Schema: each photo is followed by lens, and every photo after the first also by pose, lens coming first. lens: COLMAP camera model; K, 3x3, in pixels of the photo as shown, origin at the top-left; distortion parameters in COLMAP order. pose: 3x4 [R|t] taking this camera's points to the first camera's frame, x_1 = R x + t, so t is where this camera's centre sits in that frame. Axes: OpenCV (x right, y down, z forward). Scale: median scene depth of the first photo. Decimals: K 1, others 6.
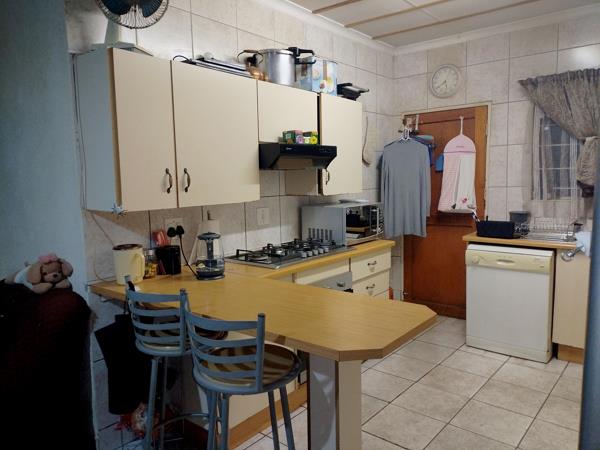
lens RADIAL K [[450.1, 0, 300.0], [0, 450.1, 225.0], [0, 0, 1]] dist [0.091994, -0.108596]
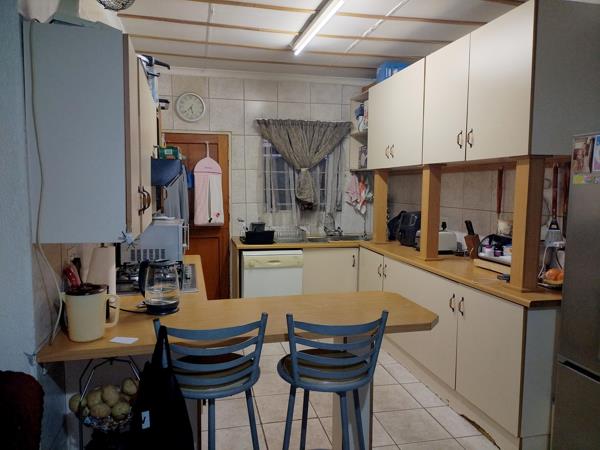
lens RADIAL K [[450.1, 0, 300.0], [0, 450.1, 225.0], [0, 0, 1]] dist [0.091994, -0.108596]
pose [[0.603529, -0.045558, 0.796038, -0.493508], [0.067743, 0.997686, 0.005738, -0.024533], [-0.794458, 0.050463, 0.605219, 0.171415]]
